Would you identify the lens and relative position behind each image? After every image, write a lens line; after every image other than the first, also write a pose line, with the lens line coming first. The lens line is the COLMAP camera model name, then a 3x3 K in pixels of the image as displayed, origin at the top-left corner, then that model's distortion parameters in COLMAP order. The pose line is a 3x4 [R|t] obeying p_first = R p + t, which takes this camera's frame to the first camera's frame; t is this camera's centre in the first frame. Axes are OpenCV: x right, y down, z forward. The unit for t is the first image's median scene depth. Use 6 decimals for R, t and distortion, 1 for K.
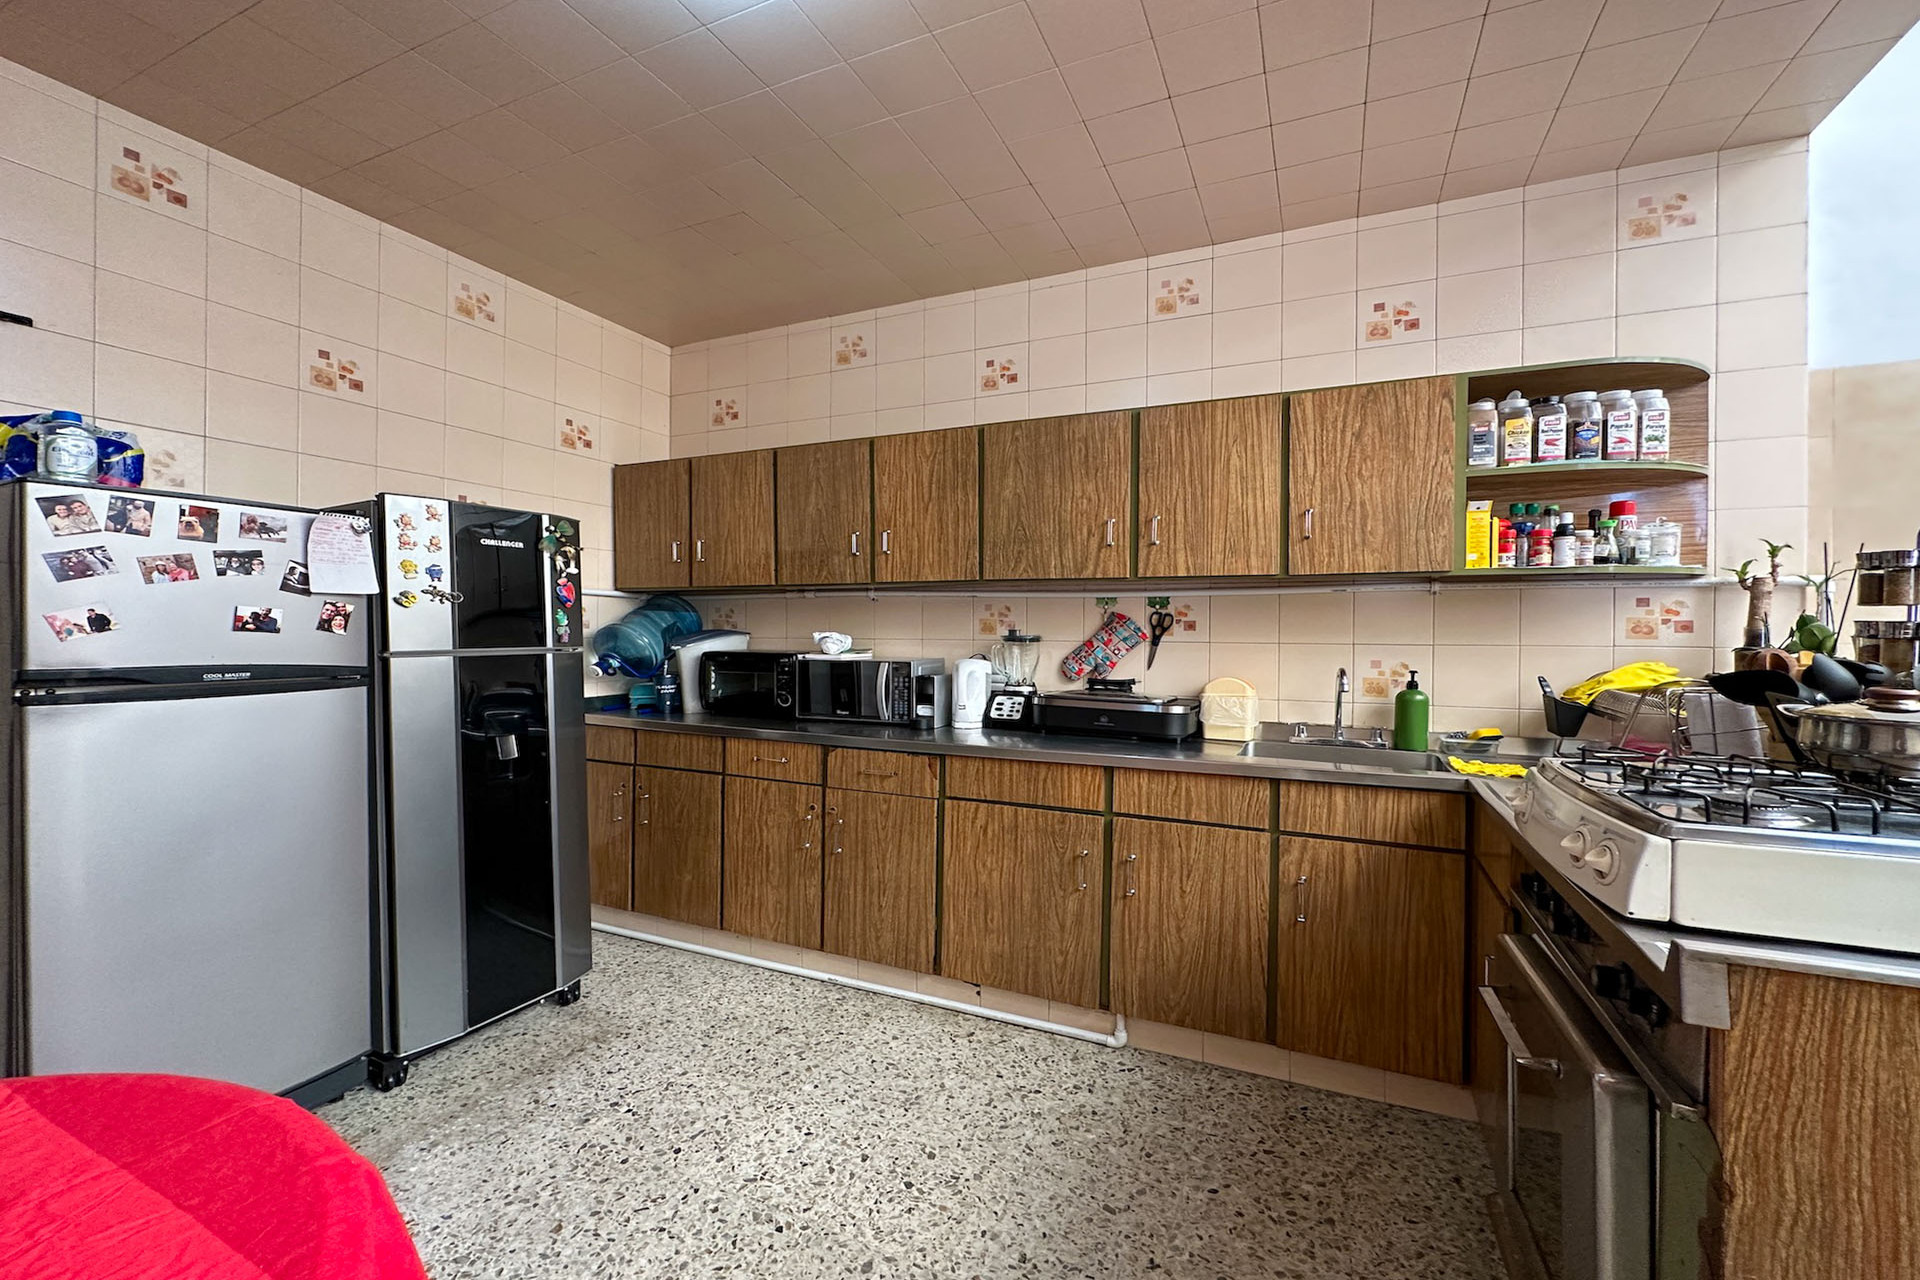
lens RADIAL K [[798.4, 0, 960.4], [0, 798.4, 634.0], [0, 0, 1]] dist [-0.003657, 0.000070]
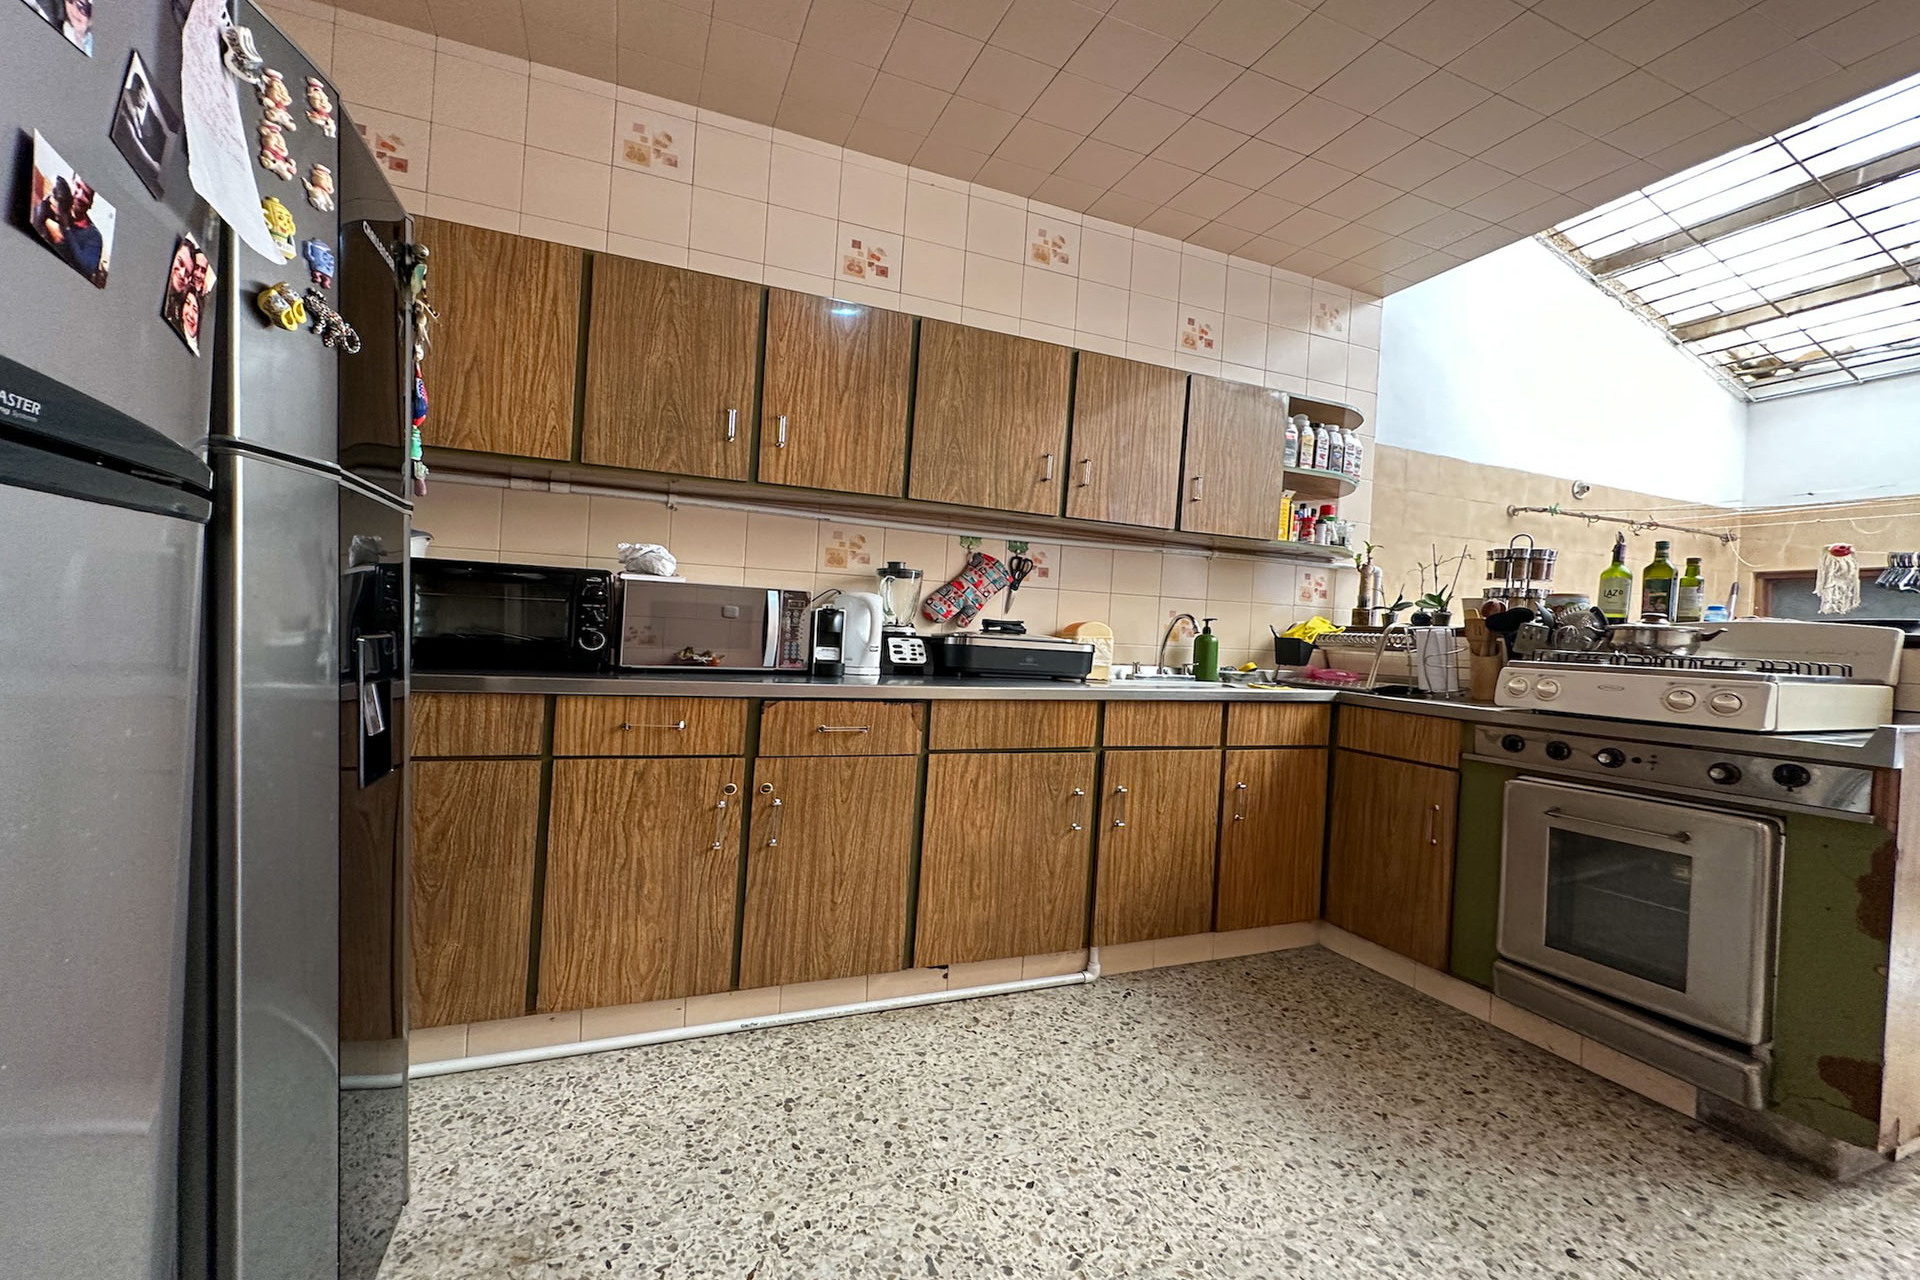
lens RADIAL K [[798.4, 0, 956.3], [0, 798.4, 634.7], [0, 0, 1]] dist [-0.003657, 0.000070]
pose [[0.683780, 0.021789, 0.729363, -0.610601], [-0.037403, 0.999287, 0.005213, 0.077932], [-0.728729, -0.030845, 0.684107, 0.417370]]
